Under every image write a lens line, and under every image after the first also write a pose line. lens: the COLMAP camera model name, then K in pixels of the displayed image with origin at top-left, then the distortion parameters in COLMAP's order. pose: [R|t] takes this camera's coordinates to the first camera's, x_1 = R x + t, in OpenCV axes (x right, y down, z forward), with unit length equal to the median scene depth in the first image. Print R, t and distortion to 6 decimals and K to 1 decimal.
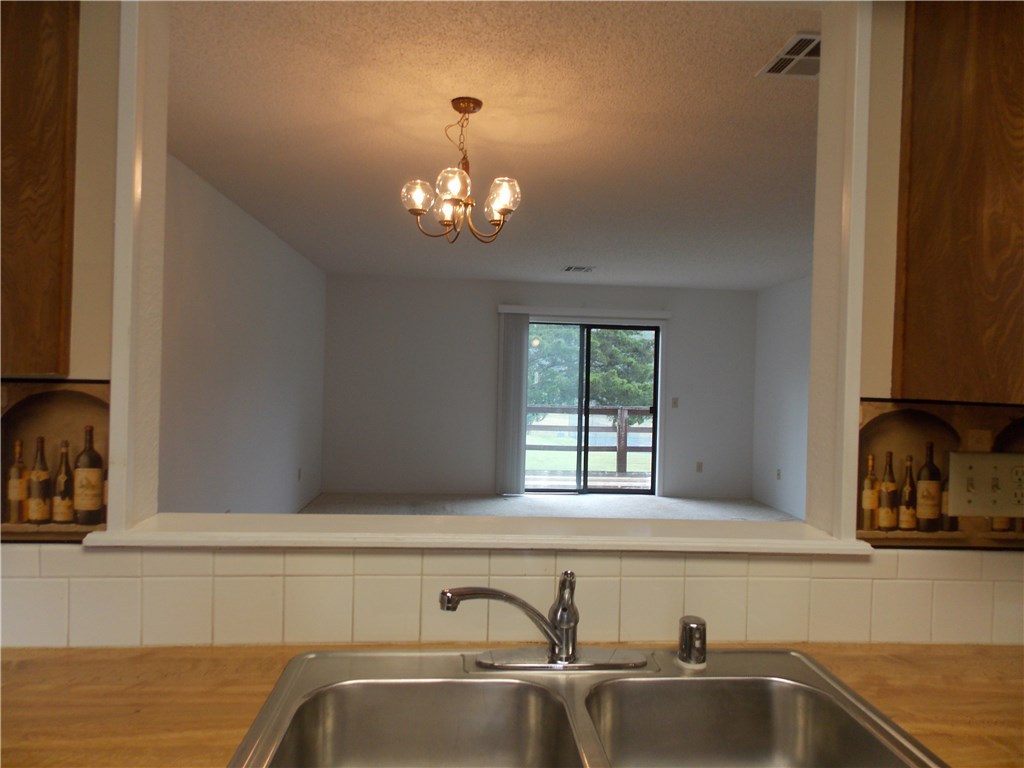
lens RADIAL K [[672.5, 0, 509.7], [0, 672.5, 380.3], [0, 0, 1]] dist [0.005064, 0.002749]
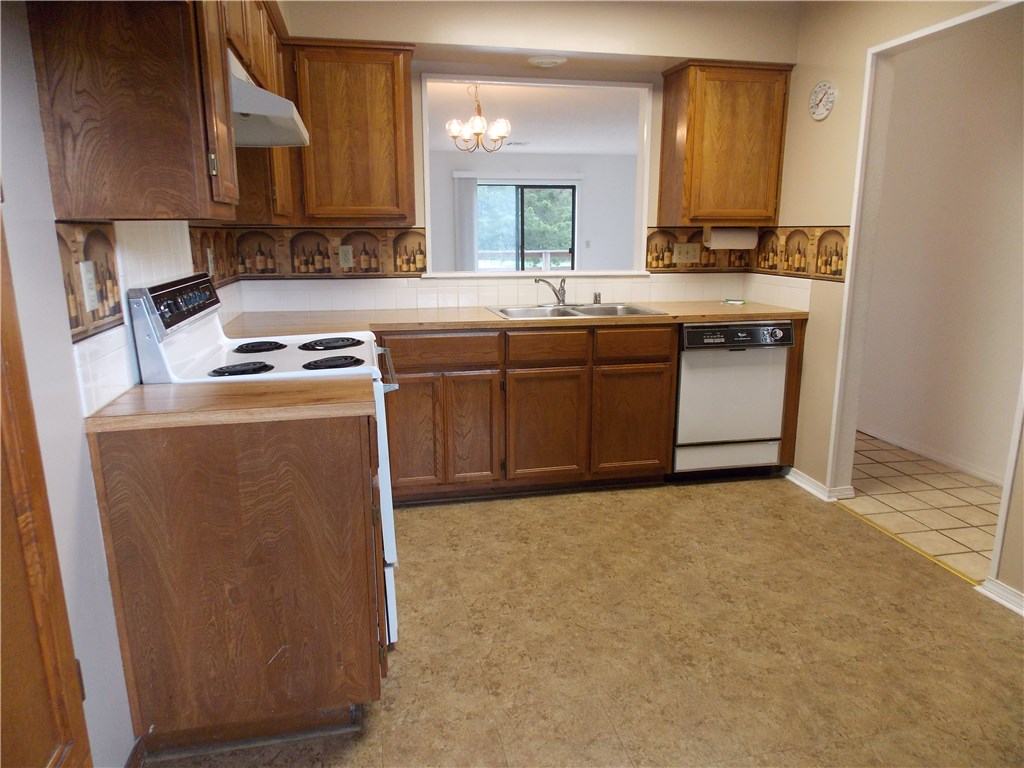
lens RADIAL K [[672.5, 0, 509.7], [0, 672.5, 380.3], [0, 0, 1]] dist [0.005064, 0.002749]
pose [[0.990770, -0.057249, 0.122874, -0.570066], [0.029799, 0.976253, 0.214573, 0.032719], [-0.132240, -0.208930, 0.968948, -2.178192]]
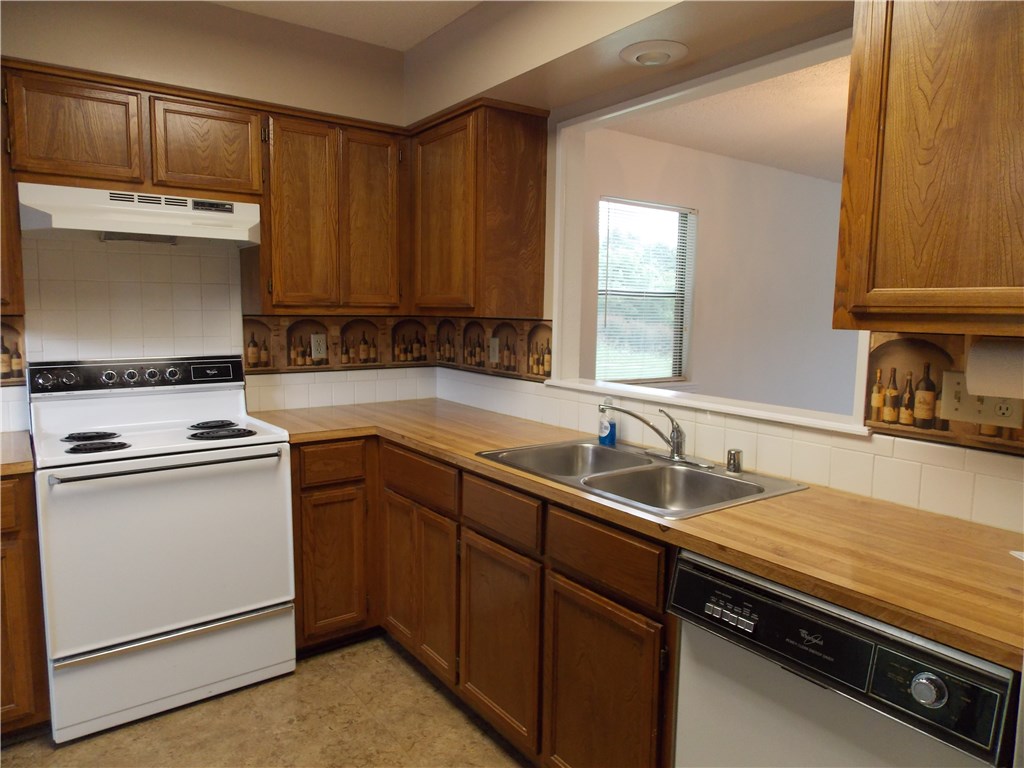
lens RADIAL K [[679.7, 0, 508.1], [0, 679.7, 377.8], [0, 0, 1]] dist [0.002399, 0.002114]
pose [[0.524625, 0.066387, -0.848741, 1.340652], [-0.004721, 0.997166, 0.075078, 0.023830], [0.851320, -0.035381, 0.523452, -0.427663]]
